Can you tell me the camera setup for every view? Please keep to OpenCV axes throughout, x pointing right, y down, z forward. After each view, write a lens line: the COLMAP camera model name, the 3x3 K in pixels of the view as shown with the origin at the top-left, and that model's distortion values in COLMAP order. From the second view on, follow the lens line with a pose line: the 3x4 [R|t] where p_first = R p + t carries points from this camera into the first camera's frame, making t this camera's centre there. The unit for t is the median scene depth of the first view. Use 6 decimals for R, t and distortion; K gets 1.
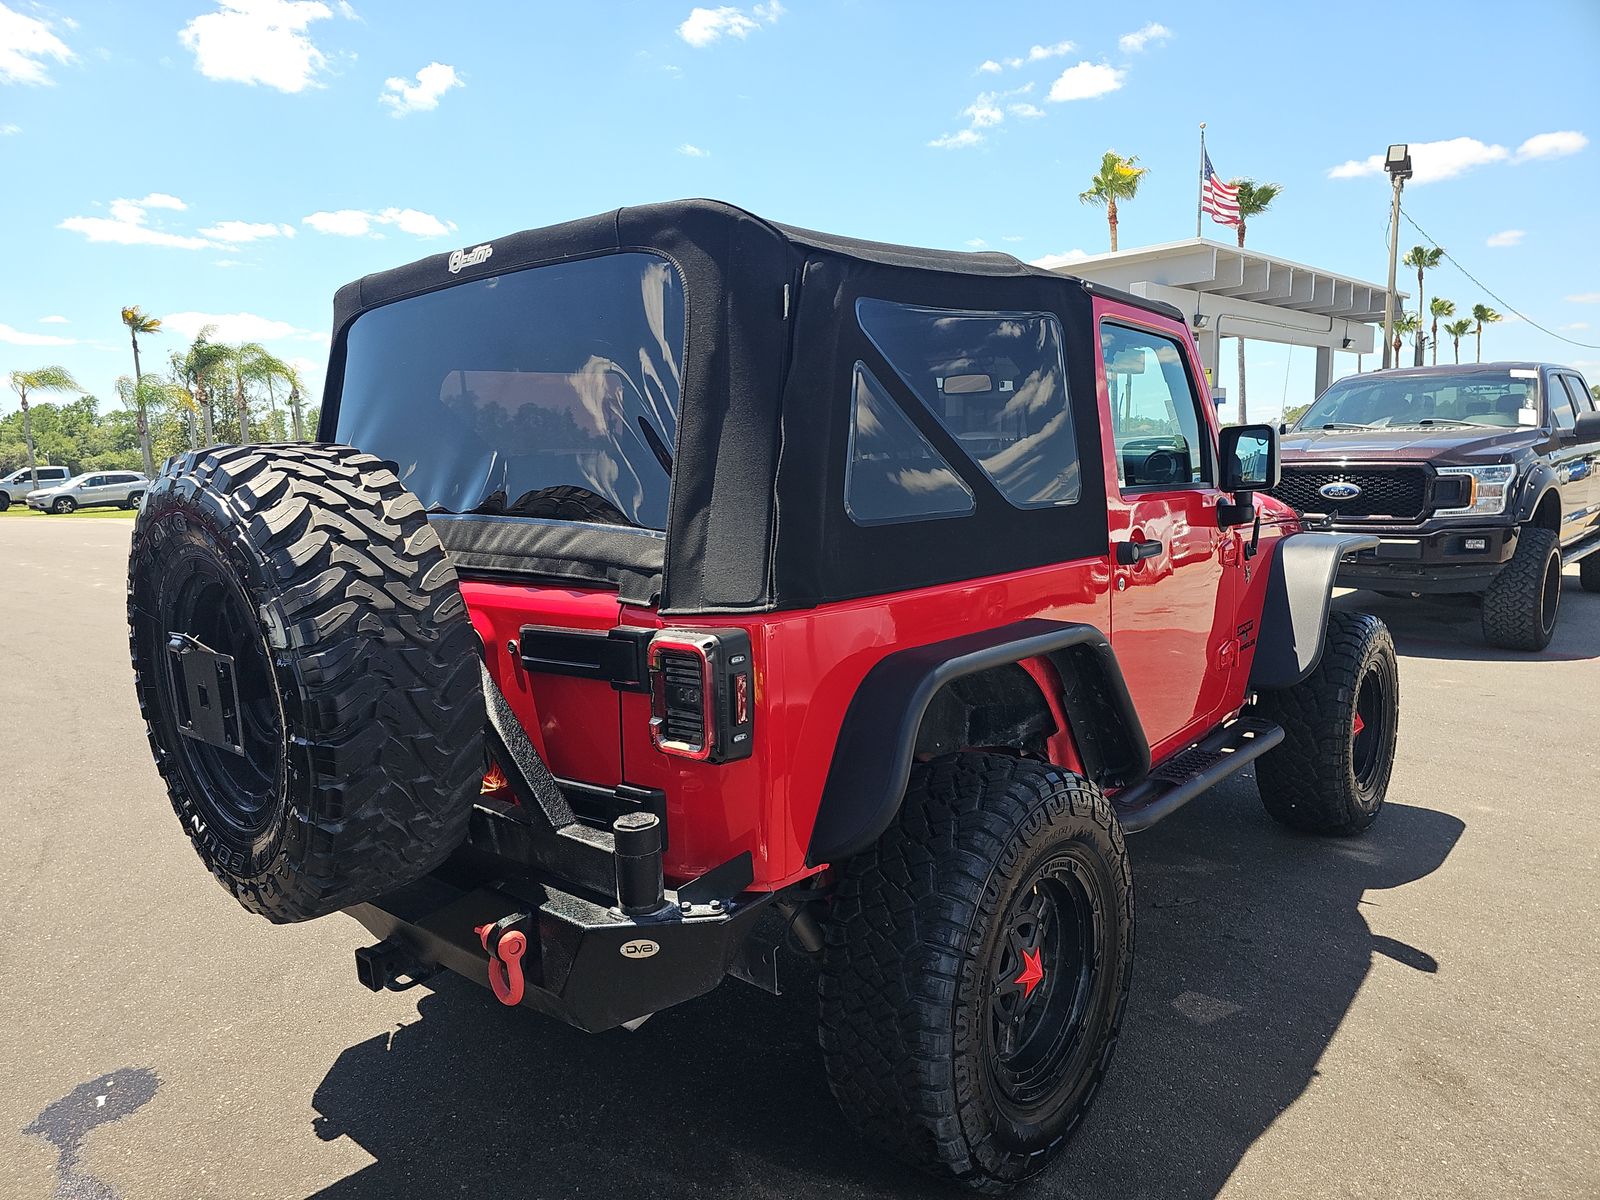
lens RADIAL K [[1129.1, 0, 770.0], [0, 1129.1, 609.9], [0, 0, 1]] dist [0.079737, -0.090605]
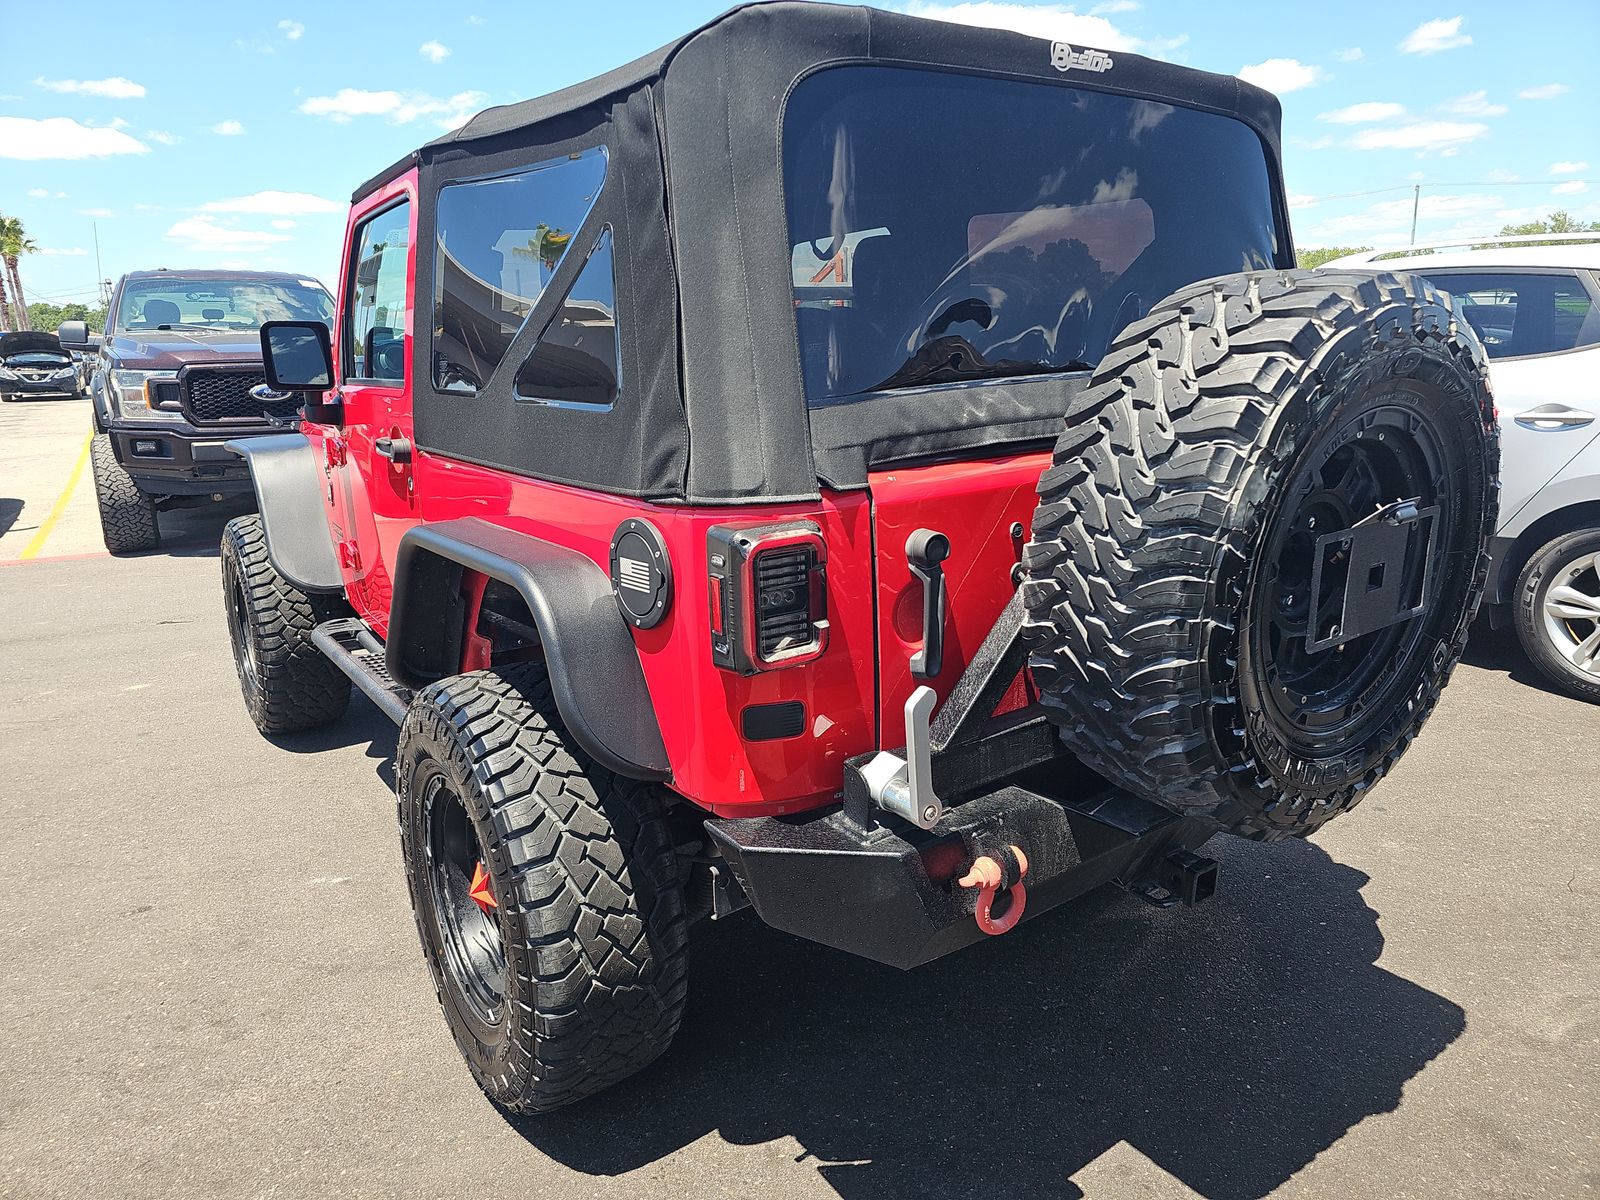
lens RADIAL K [[1129.1, 0, 770.0], [0, 1129.1, 609.9], [0, 0, 1]] dist [0.079737, -0.090605]
pose [[0.199170, -0.204371, 0.958417, -1.152759], [0.141444, 0.973766, 0.178250, -0.098559], [-0.969704, 0.100060, 0.222852, 1.047010]]
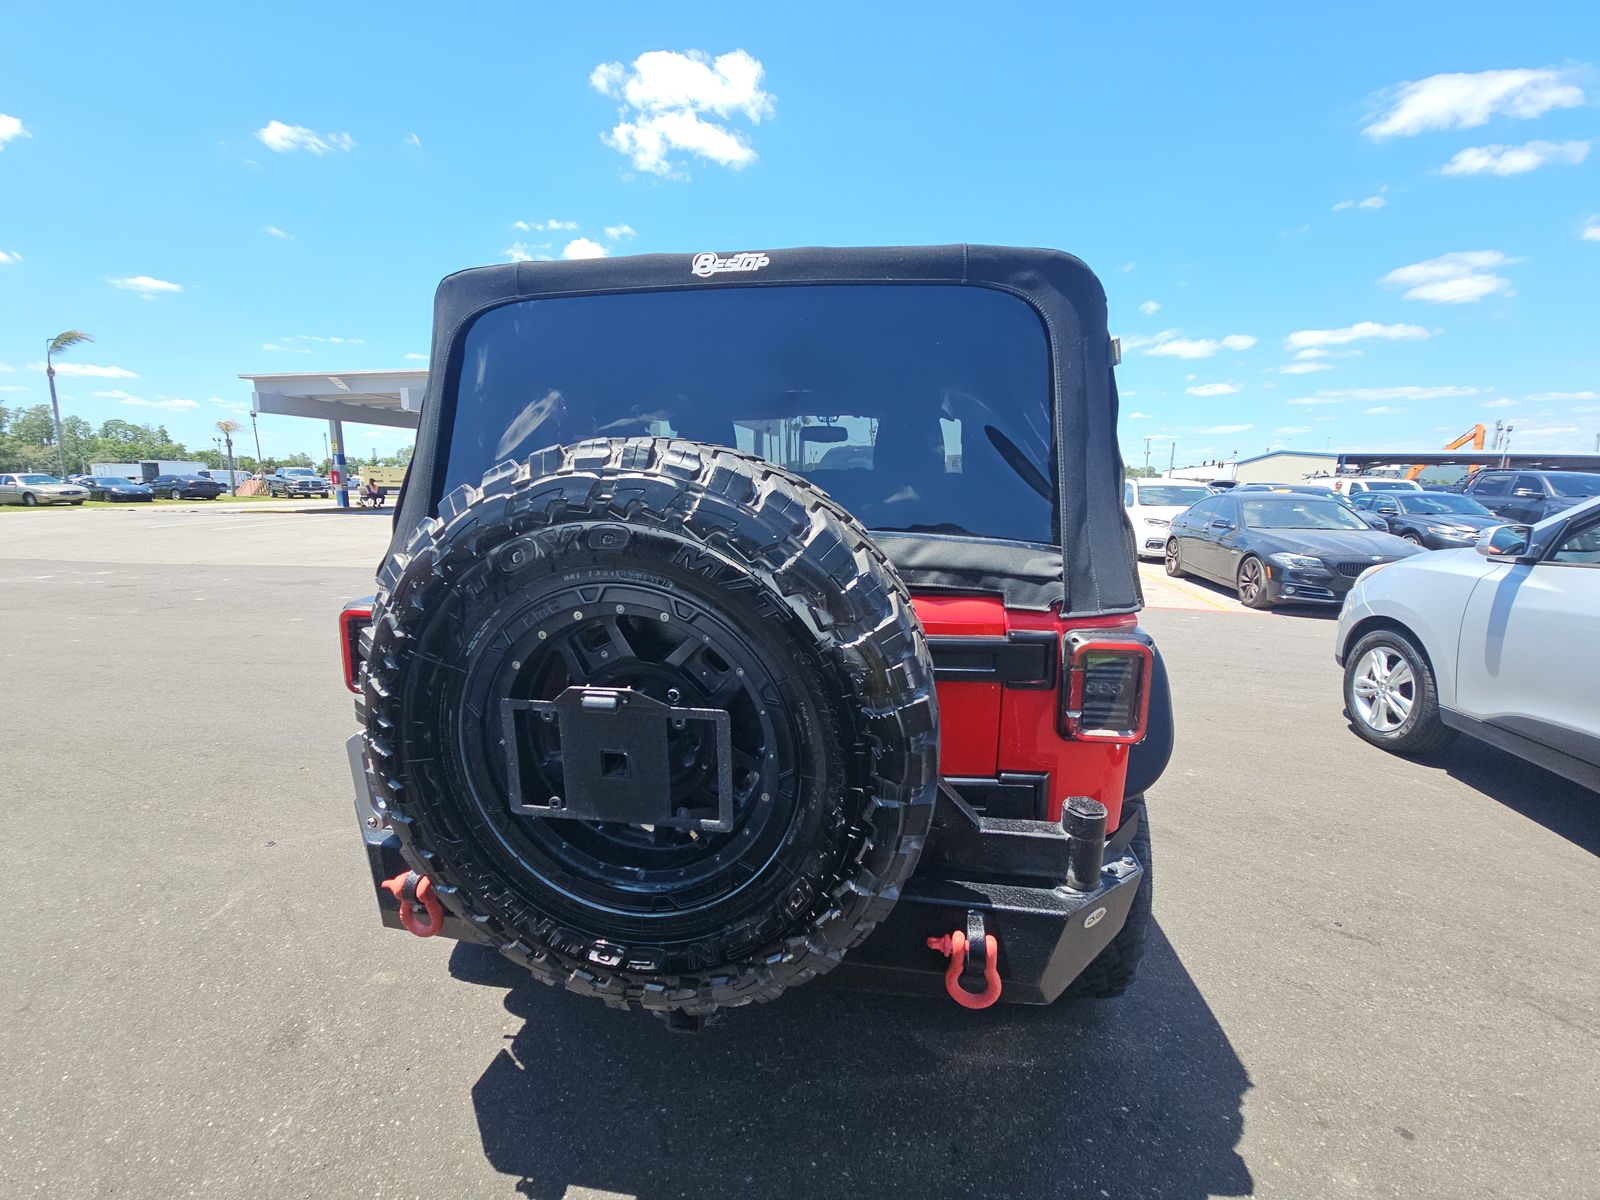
lens RADIAL K [[685.9, 0, 800.0], [0, 685.9, 600.0], [0, 0, 1]] dist [0.002210, -0.000192]
pose [[0.824971, -0.054843, 0.562508, -0.546818], [0.038044, 0.998412, 0.041547, -0.040926], [-0.563894, -0.012876, 0.825747, 0.464032]]
